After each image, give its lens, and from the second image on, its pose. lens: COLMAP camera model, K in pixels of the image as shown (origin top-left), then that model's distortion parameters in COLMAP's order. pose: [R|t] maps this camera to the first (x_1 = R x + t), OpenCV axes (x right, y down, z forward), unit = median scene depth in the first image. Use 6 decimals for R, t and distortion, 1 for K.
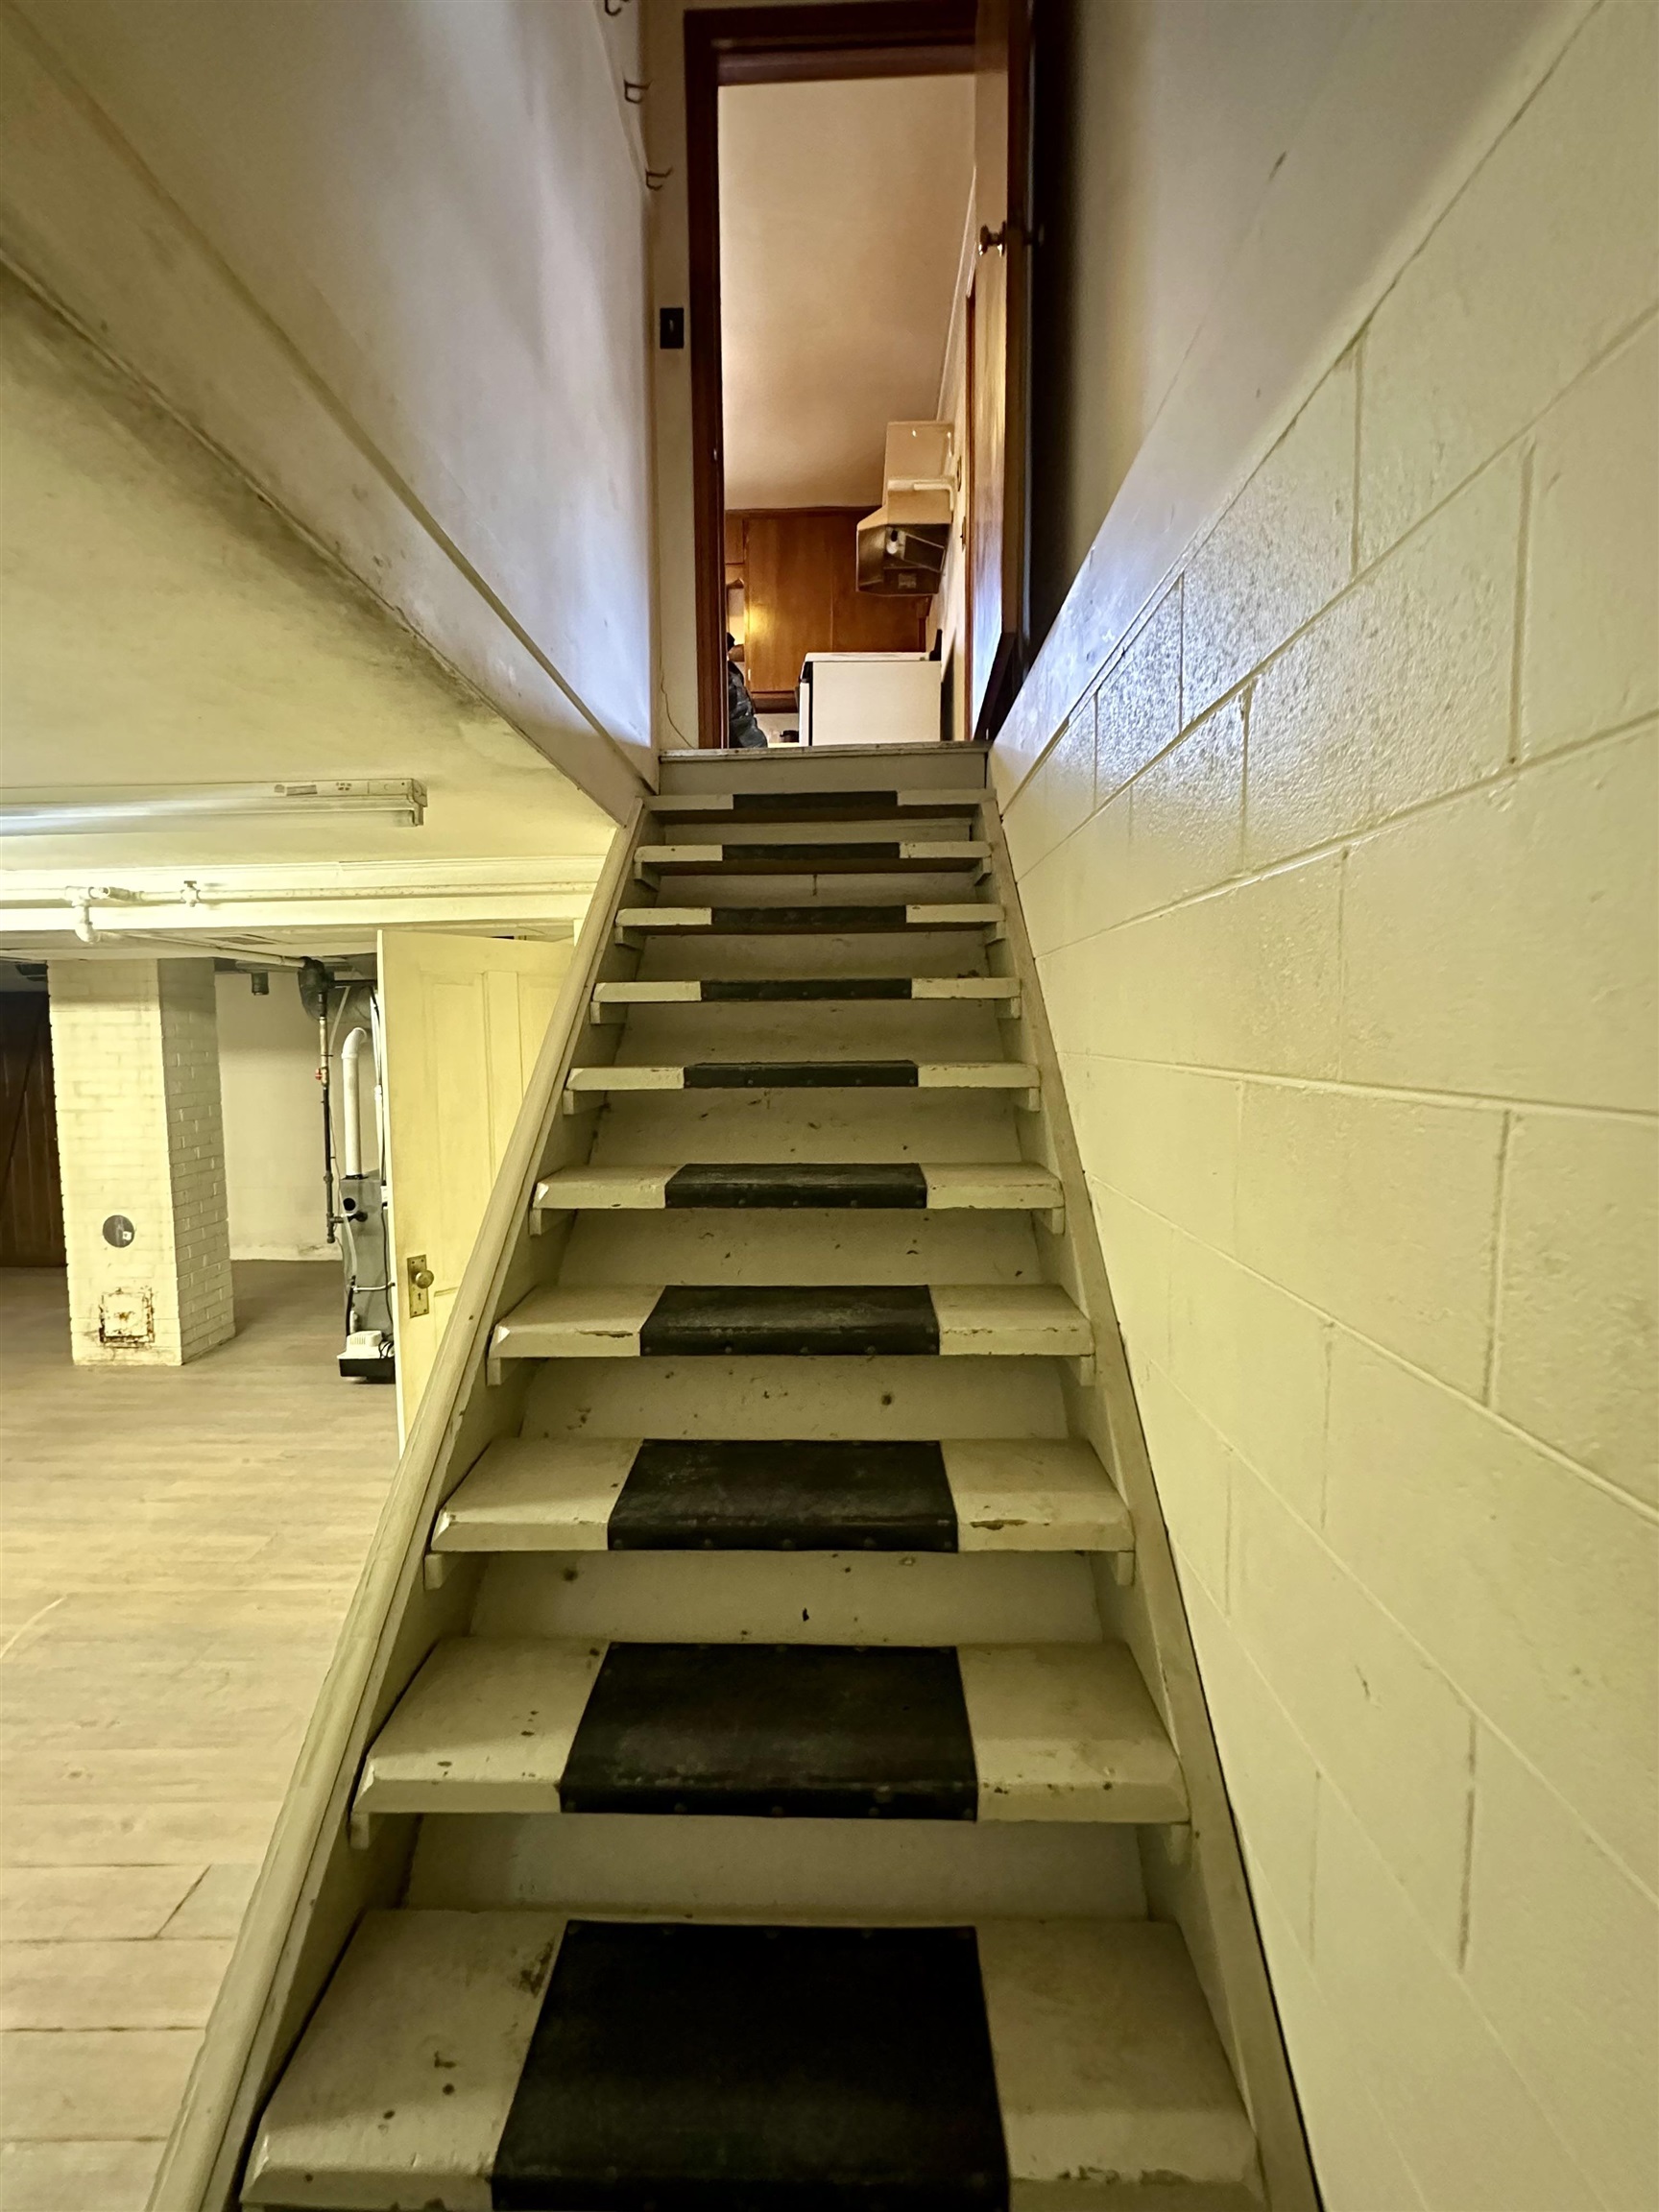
lens RADIAL K [[956.2, 0, 829.4], [0, 956.2, 1105.7], [0, 0, 1]] dist [-0.000980, -0.000170]
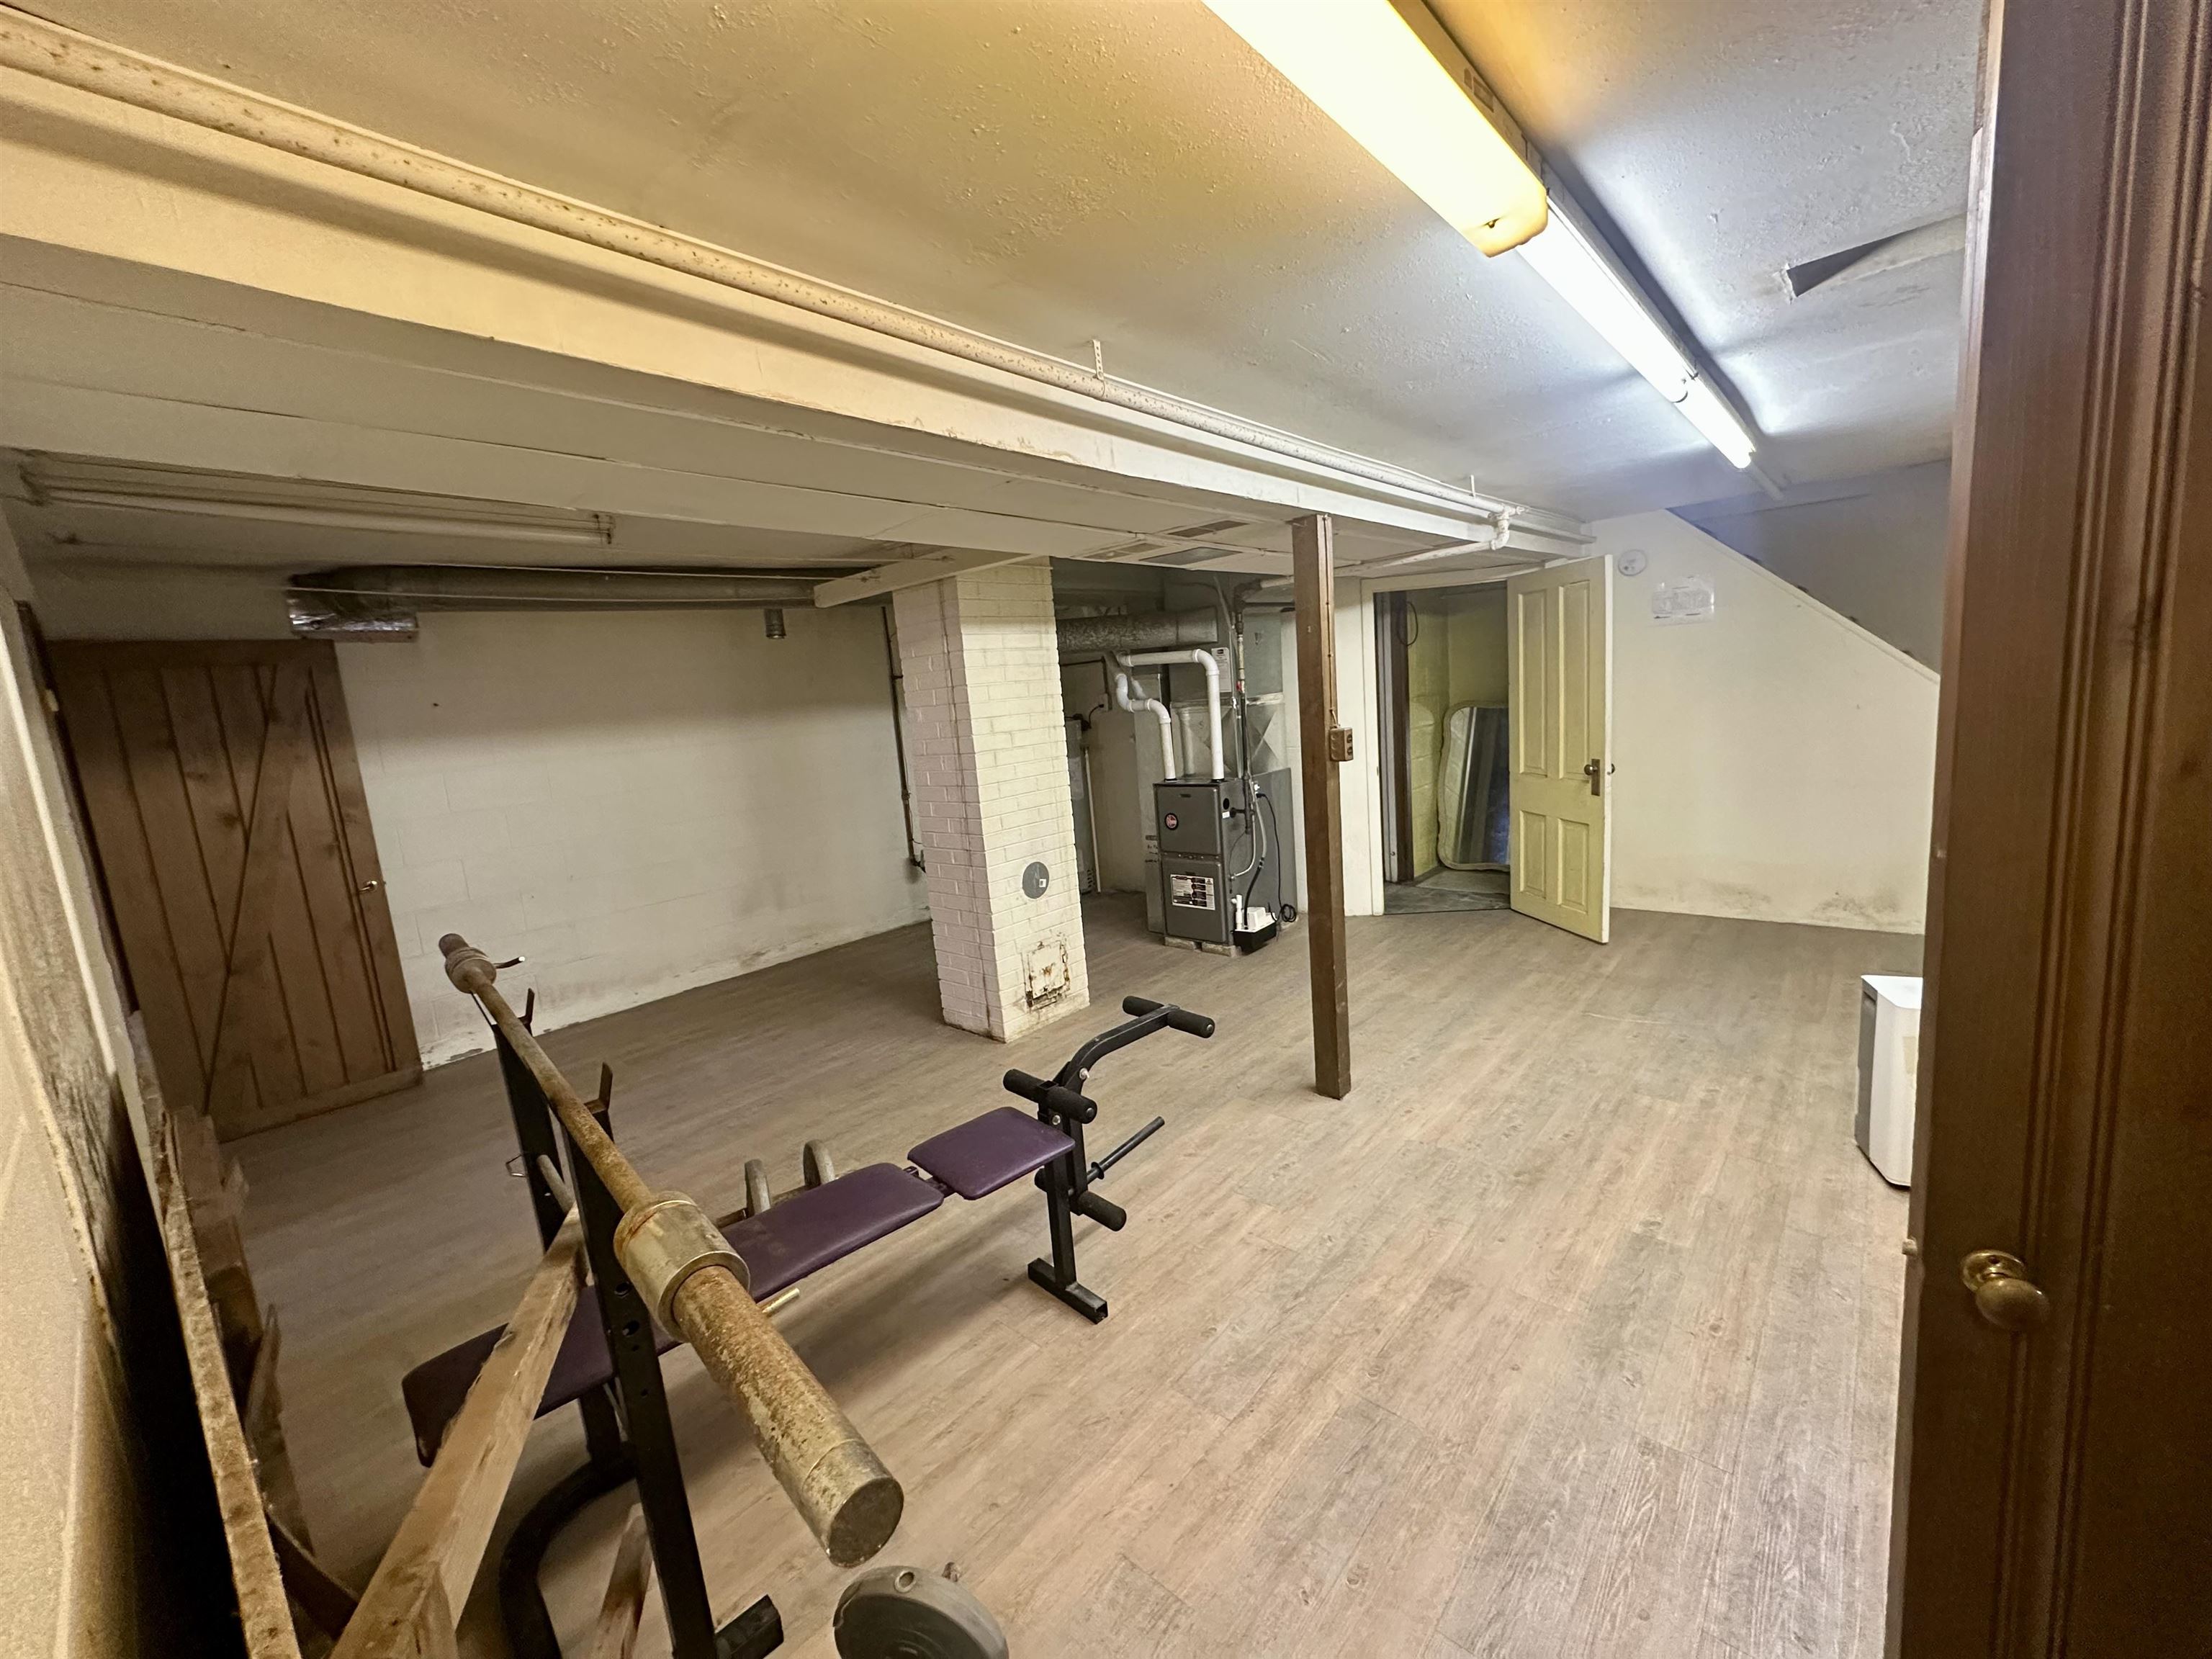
lens RADIAL K [[880.2, 0, 1111.0], [0, 880.2, 822.6], [0, 0, 1]] dist [-0.002113, 0.001789]
pose [[0.640337, -0.154560, 0.752382, -1.330097], [0.130916, 0.987174, 0.091372, 0.010813], [-0.756855, 0.039990, 0.652359, 0.402348]]
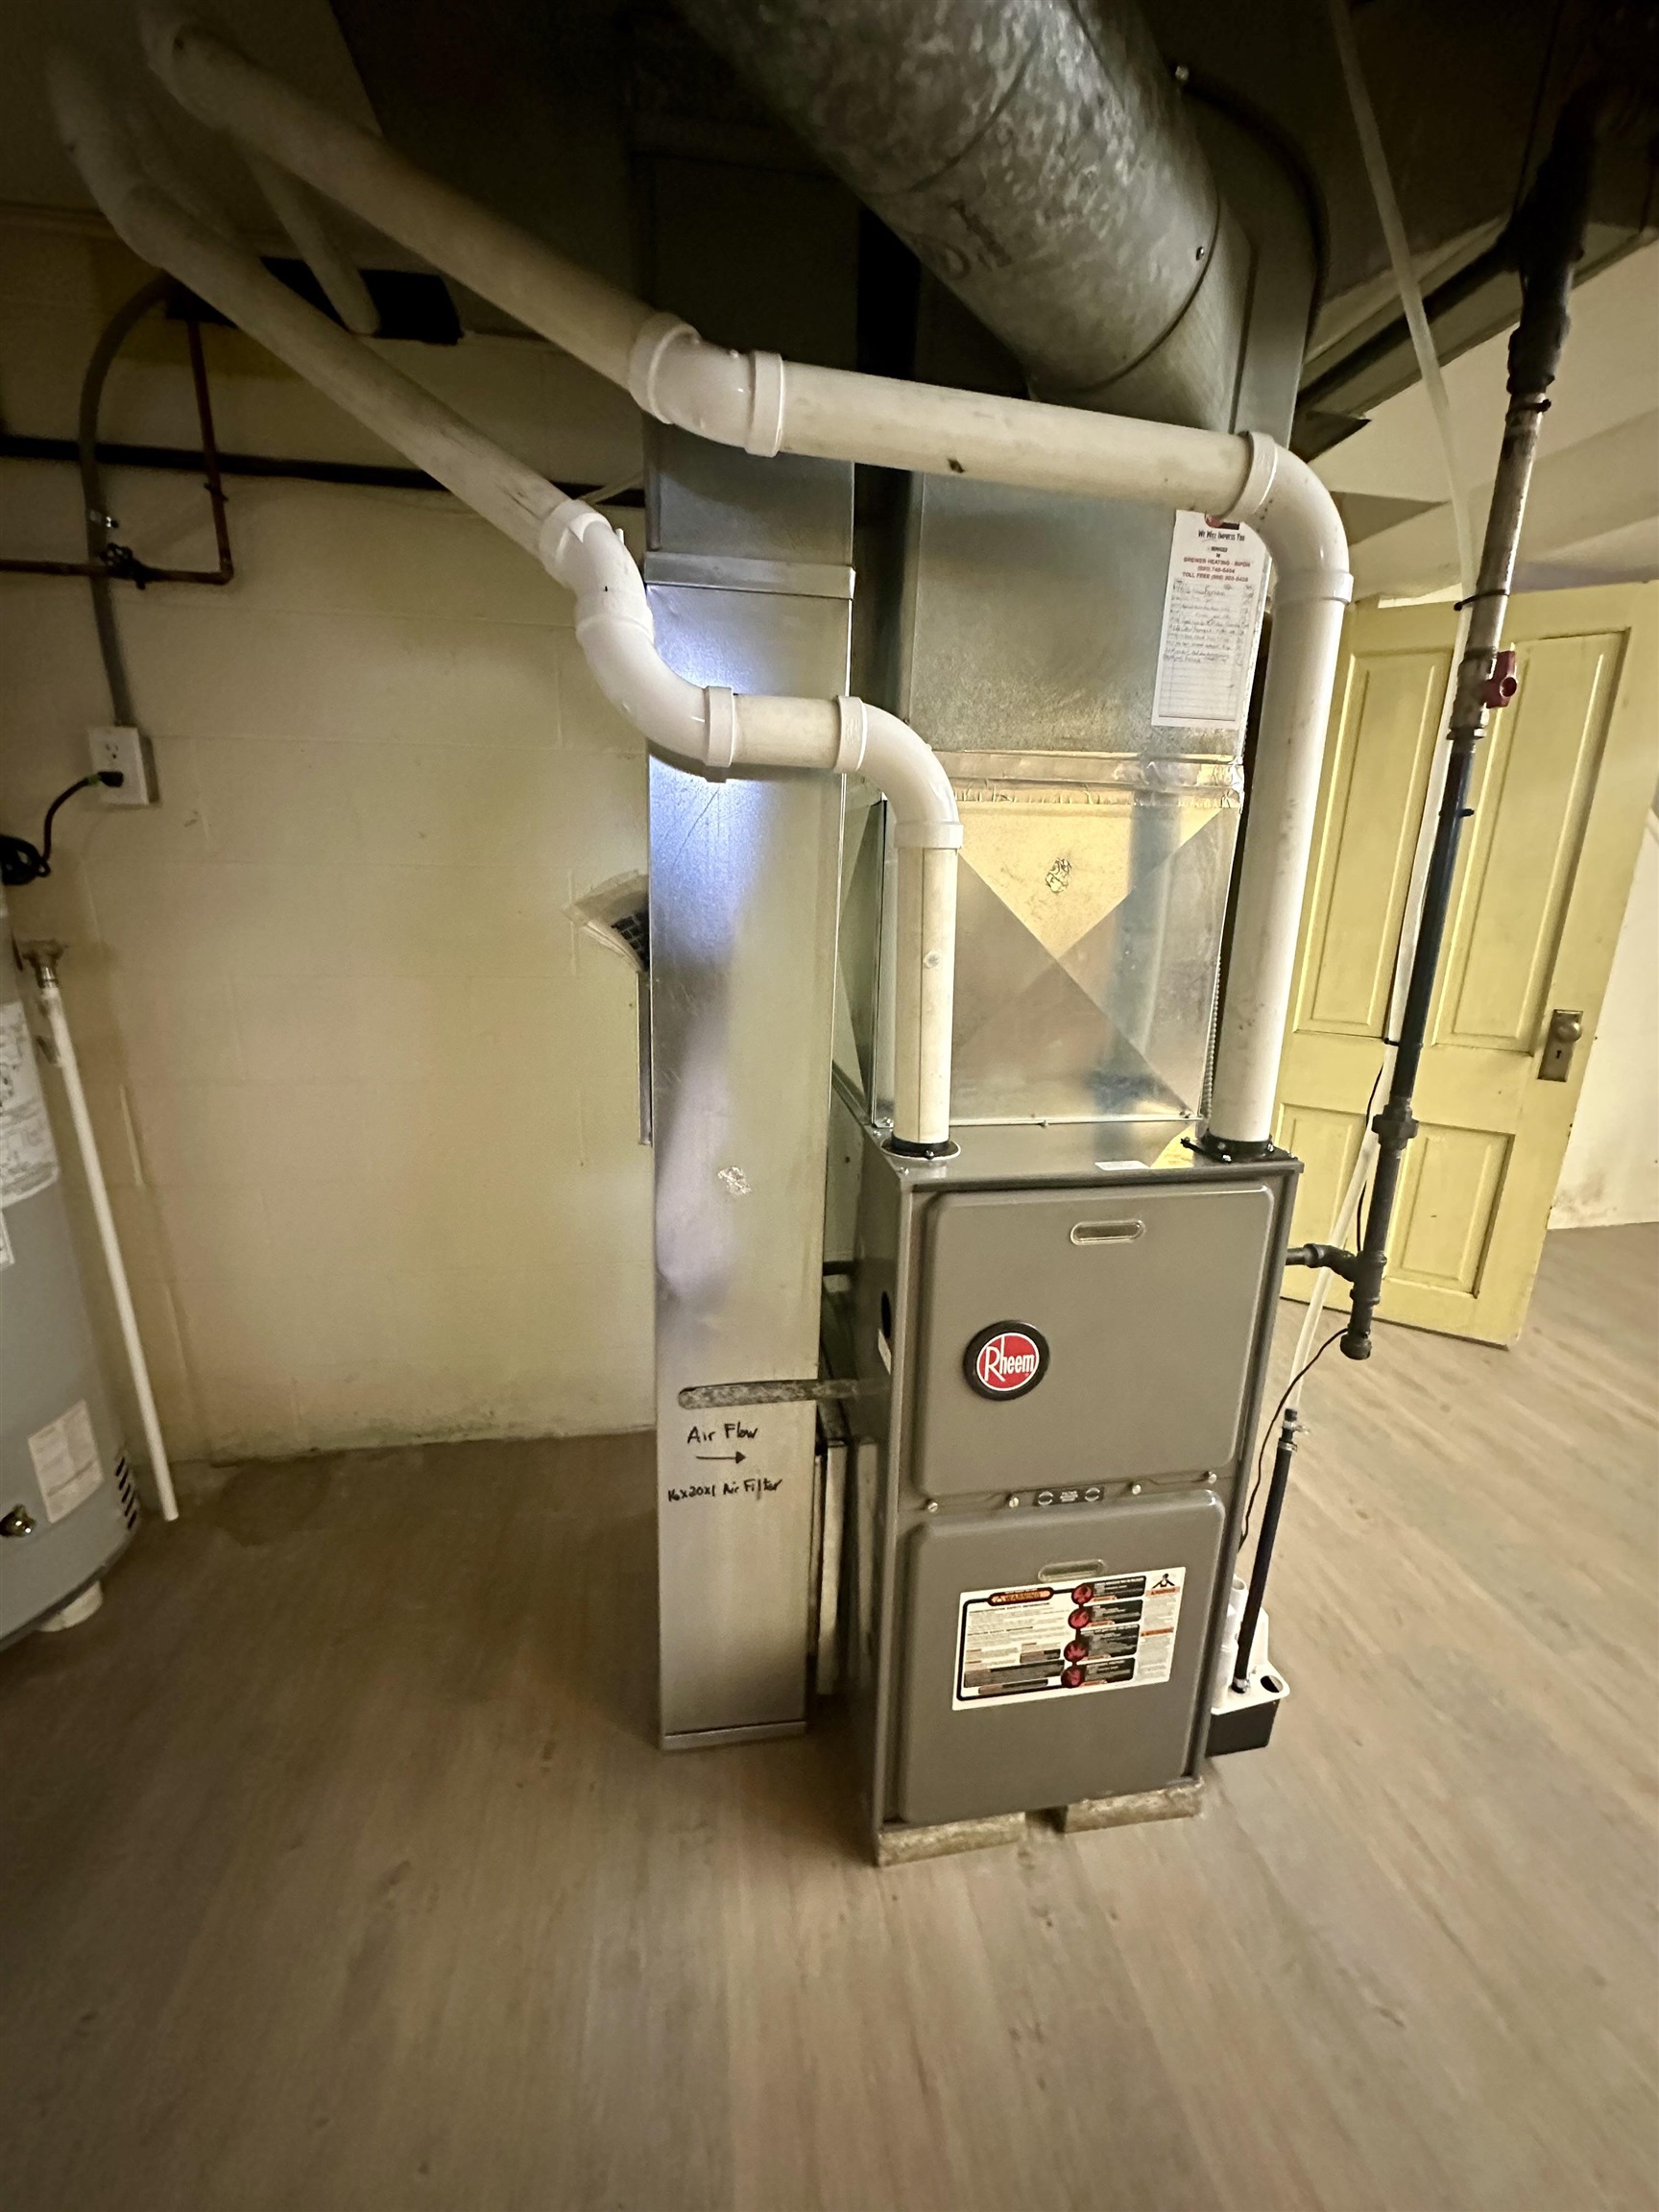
lens RADIAL K [[880.2, 0, 840.7], [0, 880.2, 1109.3], [0, 0, 1]] dist [-0.002113, 0.001789]
pose [[-0.190131, -0.252424, 0.948753, -0.665643], [0.052714, 0.962362, 0.266609, 0.000866], [-0.980342, 0.100703, -0.169669, 1.100742]]
